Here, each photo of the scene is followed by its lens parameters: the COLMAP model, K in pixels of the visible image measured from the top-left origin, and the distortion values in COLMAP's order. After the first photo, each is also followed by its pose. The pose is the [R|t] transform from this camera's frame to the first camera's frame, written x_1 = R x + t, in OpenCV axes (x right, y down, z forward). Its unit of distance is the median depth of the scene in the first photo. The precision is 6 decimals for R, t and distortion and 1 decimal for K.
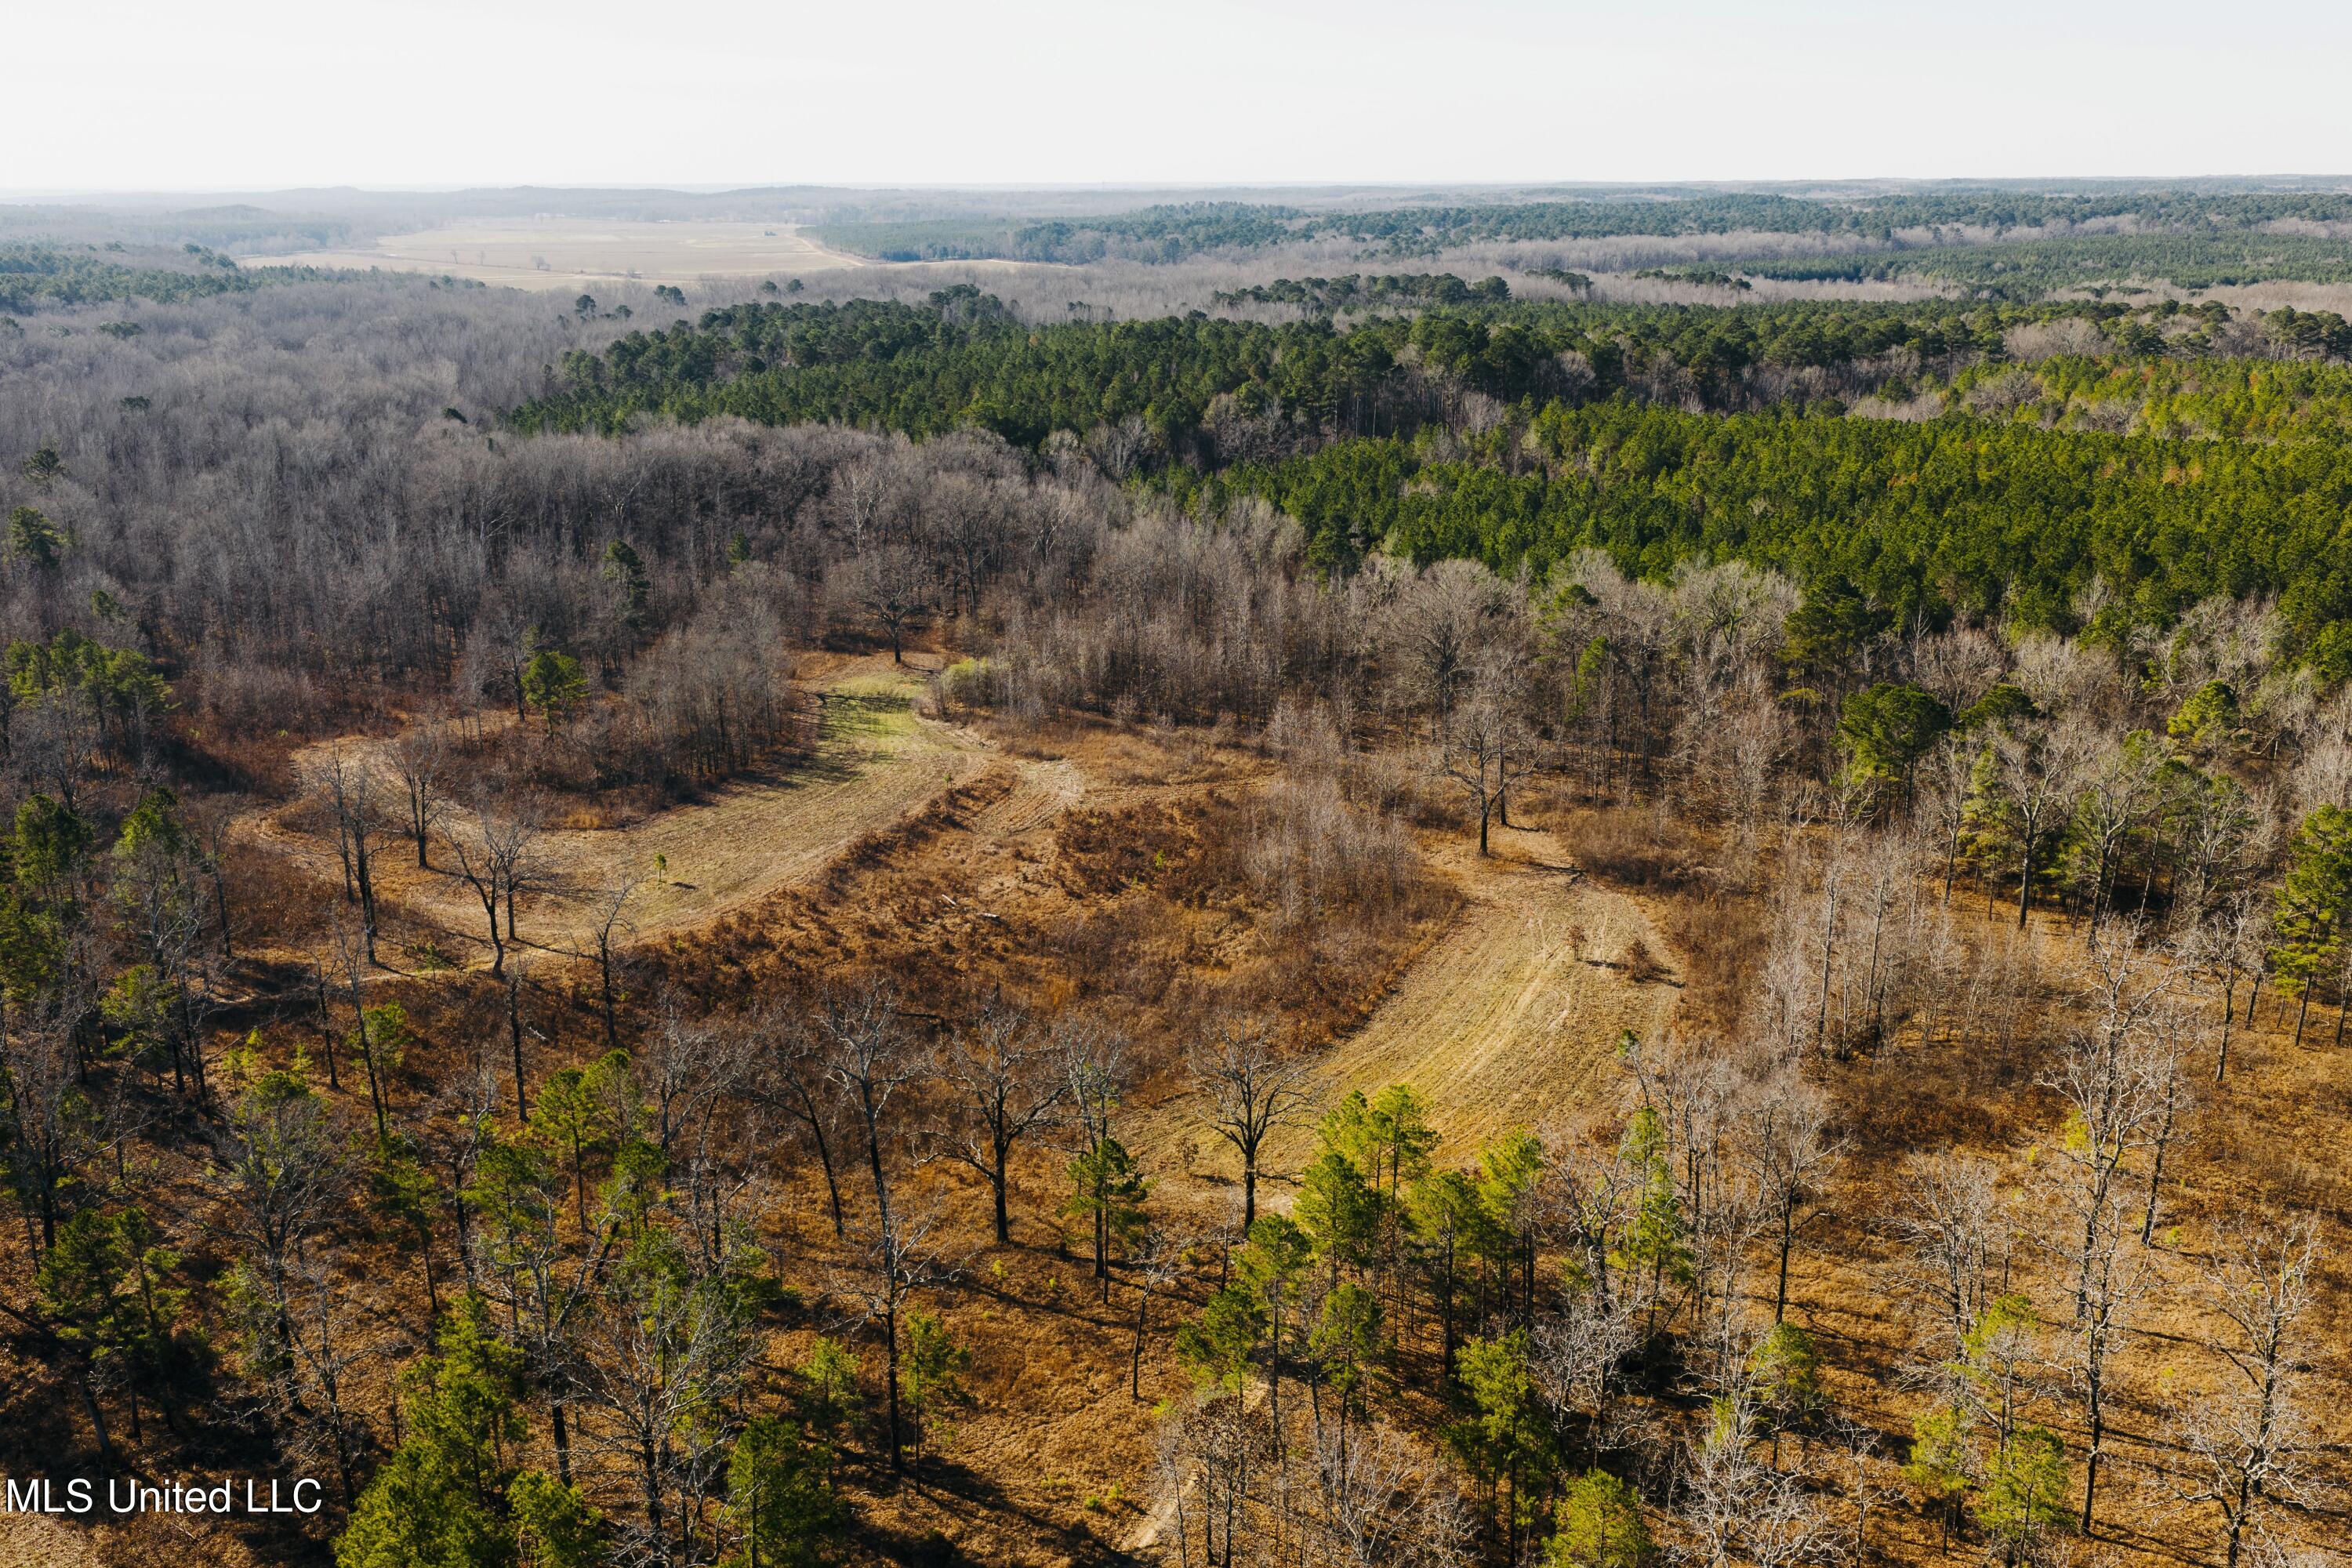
lens RADIAL K [[1934.4, 0, 1176.0], [0, 1934.4, 784.0], [0, 0, 1]] dist [0.038501, -0.090008]
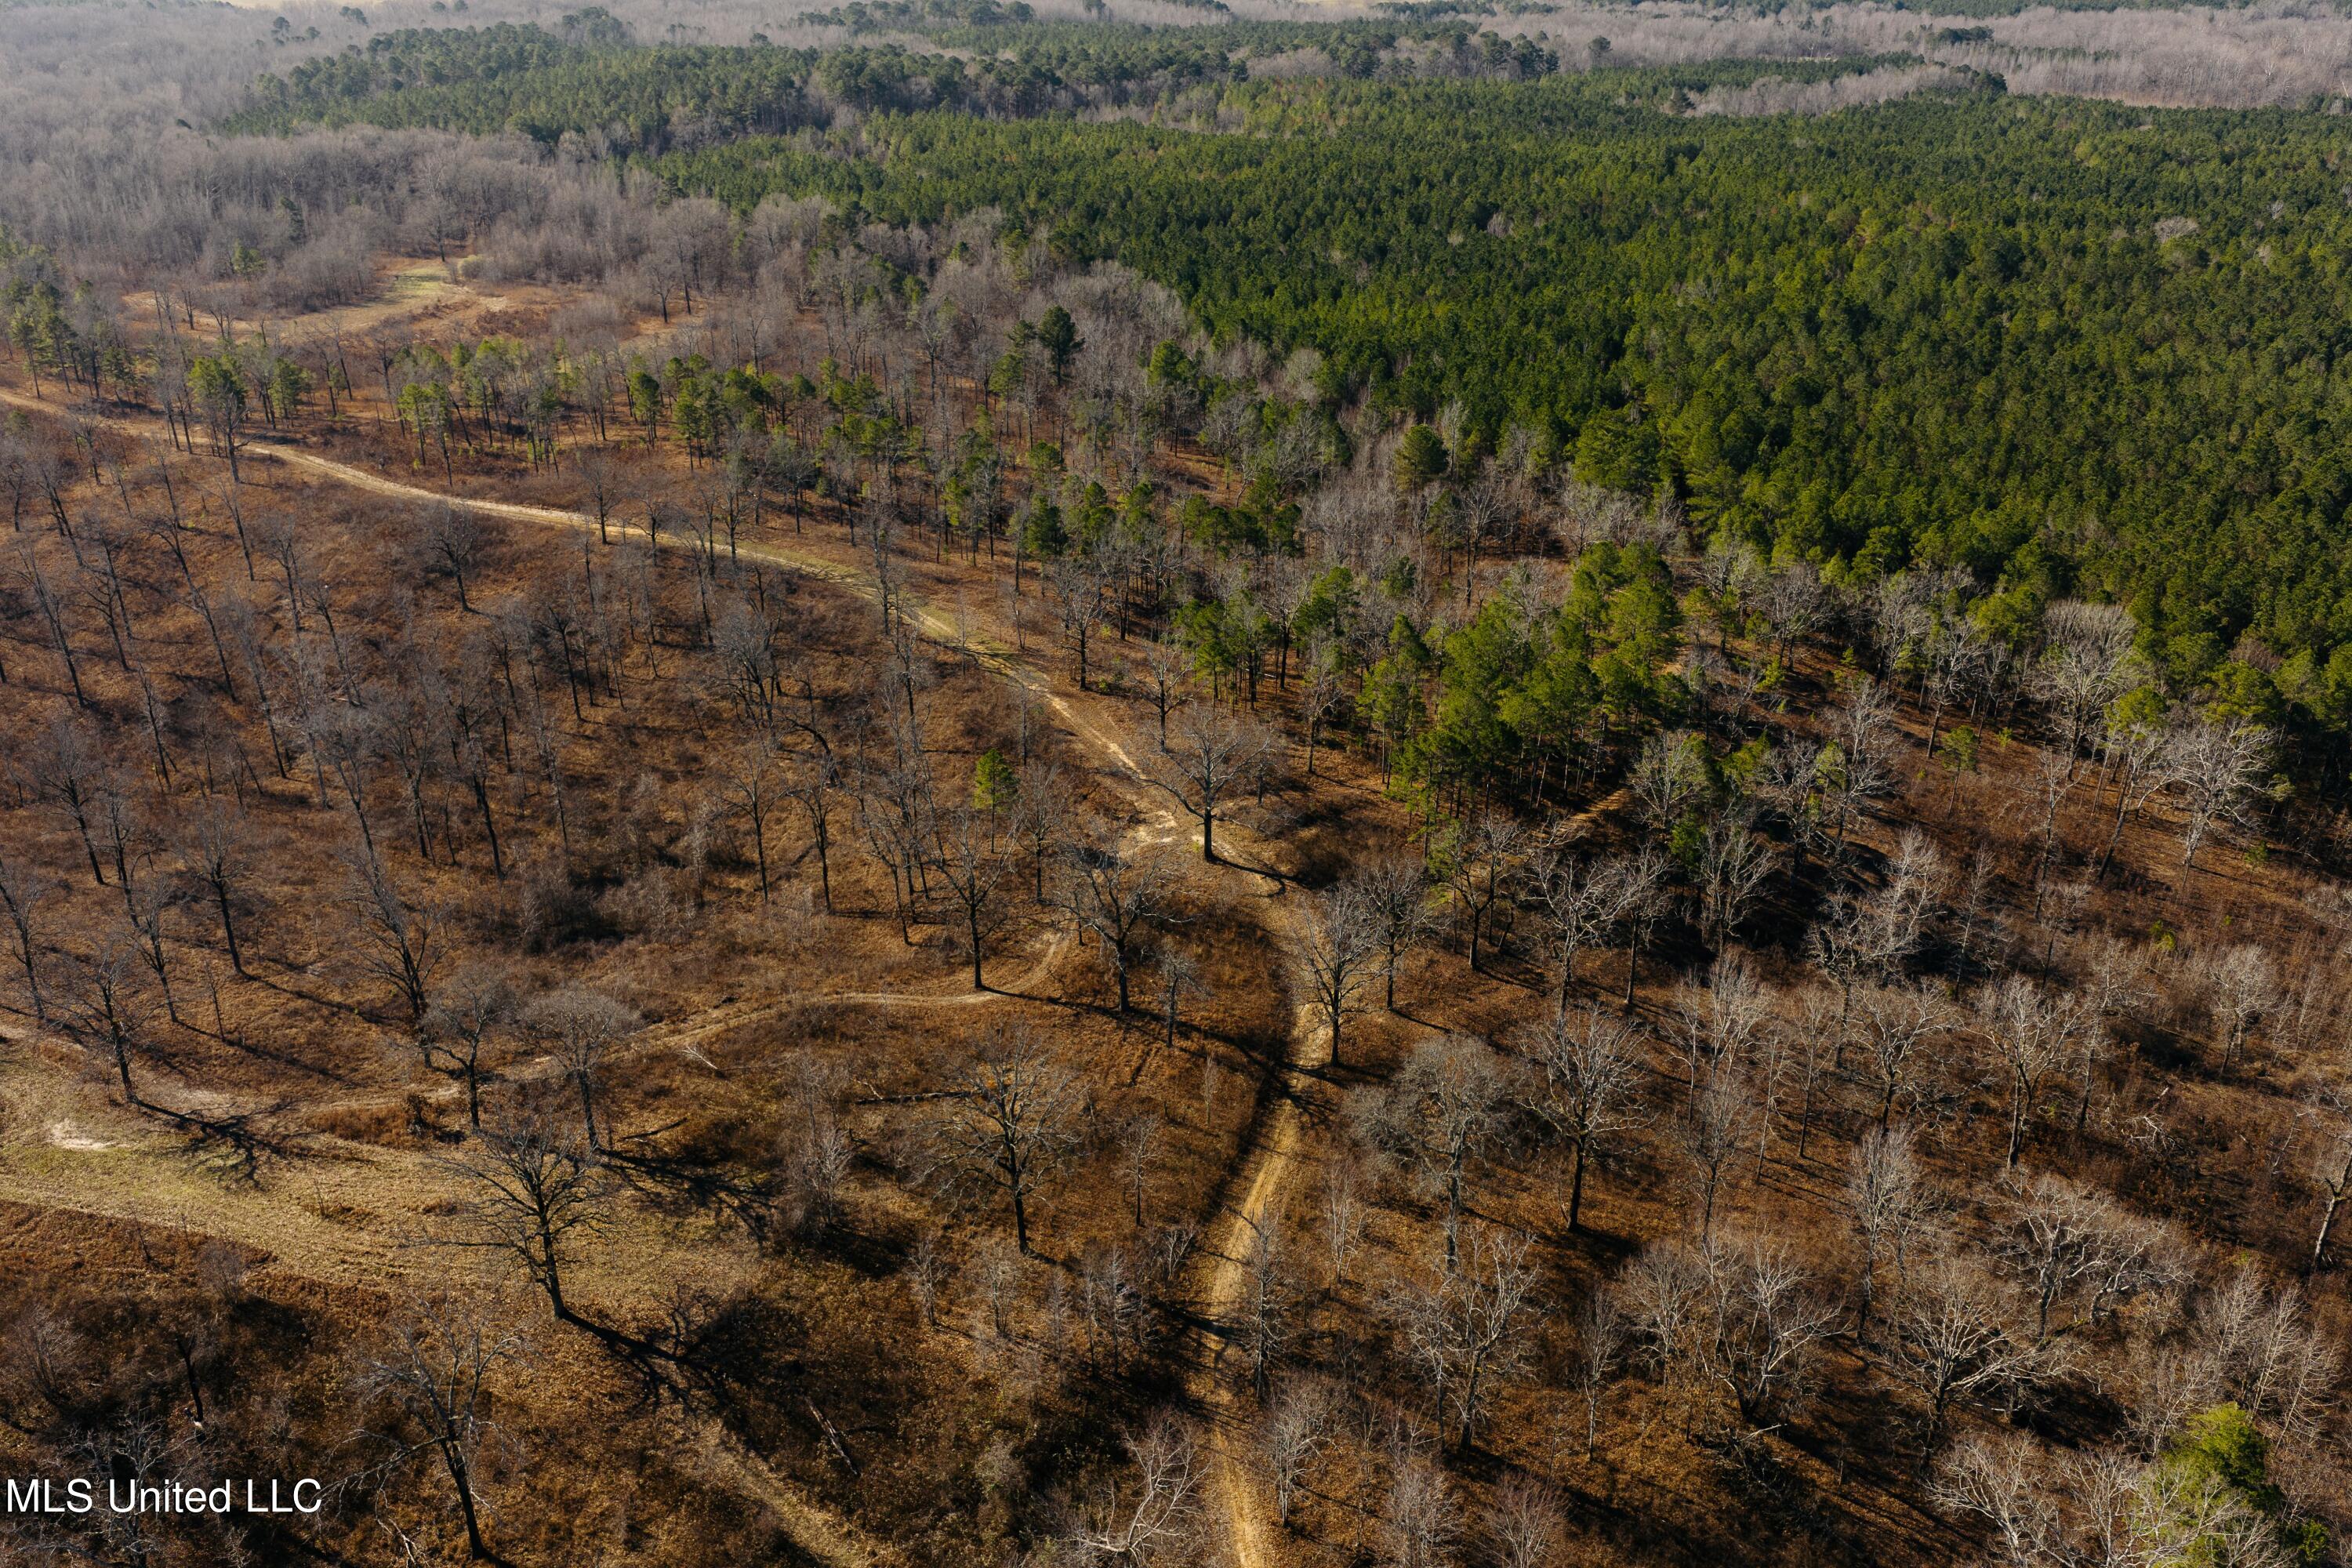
lens RADIAL K [[1937.7, 0, 1176.0], [0, 1937.7, 784.0], [0, 0, 1]] dist [0.007788, -0.014296]
pose [[0.994558, -0.038664, 0.096741, 0.274578], [0.023932, 0.988539, 0.149054, 0.132536], [-0.101396, -0.145928, 0.984085, -0.758192]]
